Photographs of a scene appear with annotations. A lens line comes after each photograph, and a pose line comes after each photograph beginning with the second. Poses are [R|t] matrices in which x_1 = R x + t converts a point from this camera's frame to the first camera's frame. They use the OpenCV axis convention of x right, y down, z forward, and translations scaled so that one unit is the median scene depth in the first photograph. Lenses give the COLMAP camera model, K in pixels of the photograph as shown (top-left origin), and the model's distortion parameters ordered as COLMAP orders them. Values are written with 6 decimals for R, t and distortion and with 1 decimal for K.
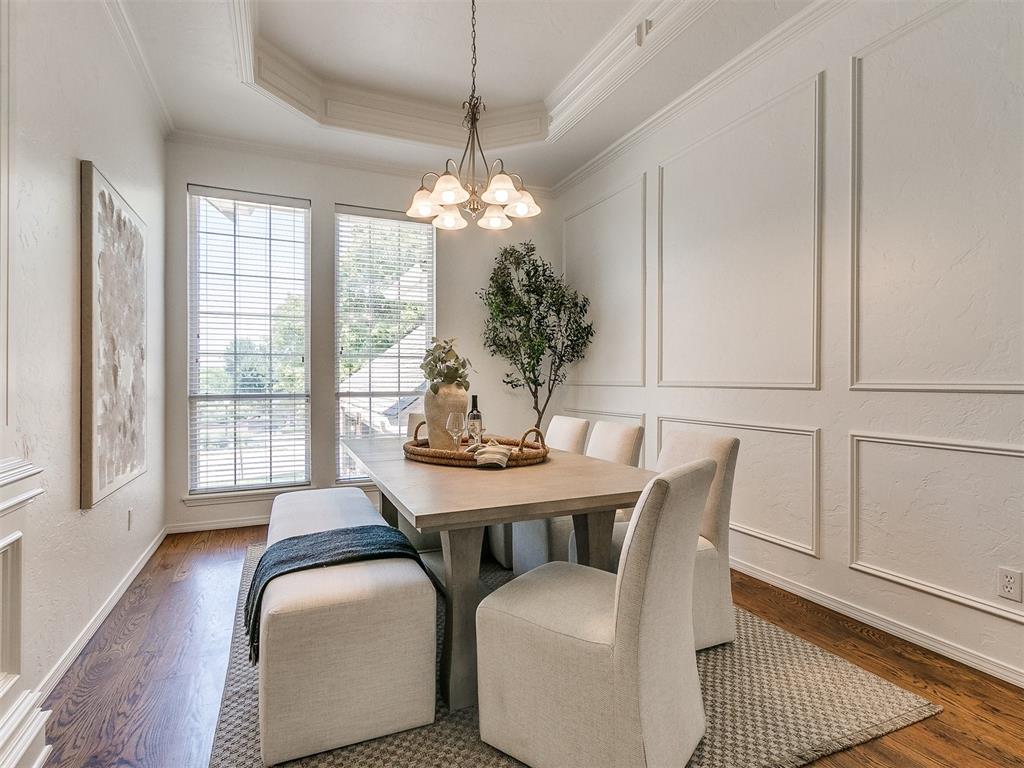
lens RADIAL K [[533.9, 0, 503.8], [0, 533.9, 382.3], [0, 0, 1]] dist [0.005493, 0.001059]
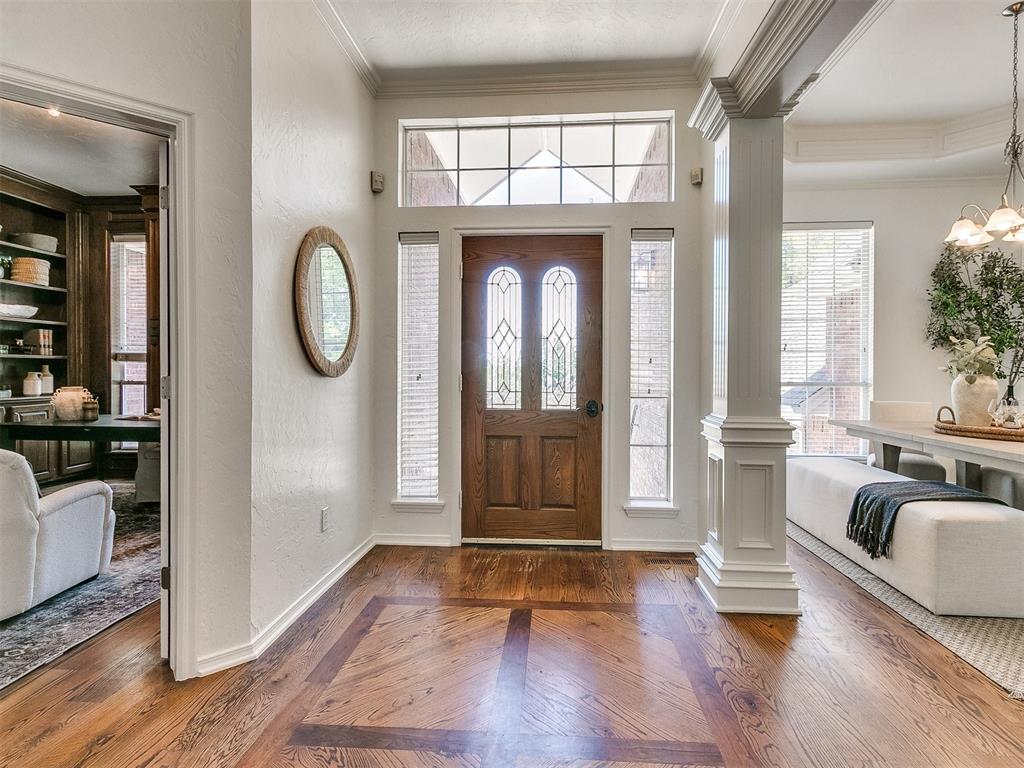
lens RADIAL K [[542.8, 0, 516.4], [0, 542.8, 374.2], [0, 0, 1]] dist [0.005857, -0.000467]
pose [[0.883744, 0.004505, -0.467949, -0.291860], [-0.004417, 0.999989, 0.001286, 0.002382], [0.467950, 0.000930, 0.883755, -0.374416]]
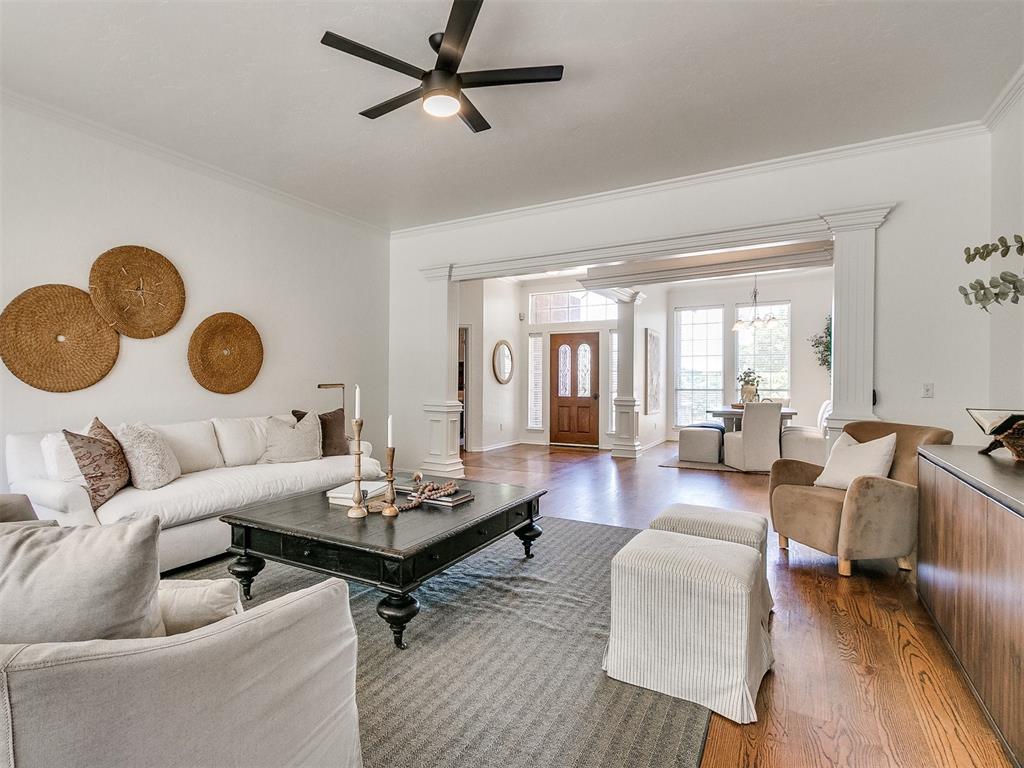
lens RADIAL K [[533.9, 0, 508.9], [0, 533.9, 384.1], [0, 0, 1]] dist [0.005493, 0.001059]
pose [[0.632829, 0.006030, -0.774268, 0.900934], [-0.007479, 0.999971, 0.001675, 0.003712], [0.774255, 0.004731, 0.632856, -1.258540]]
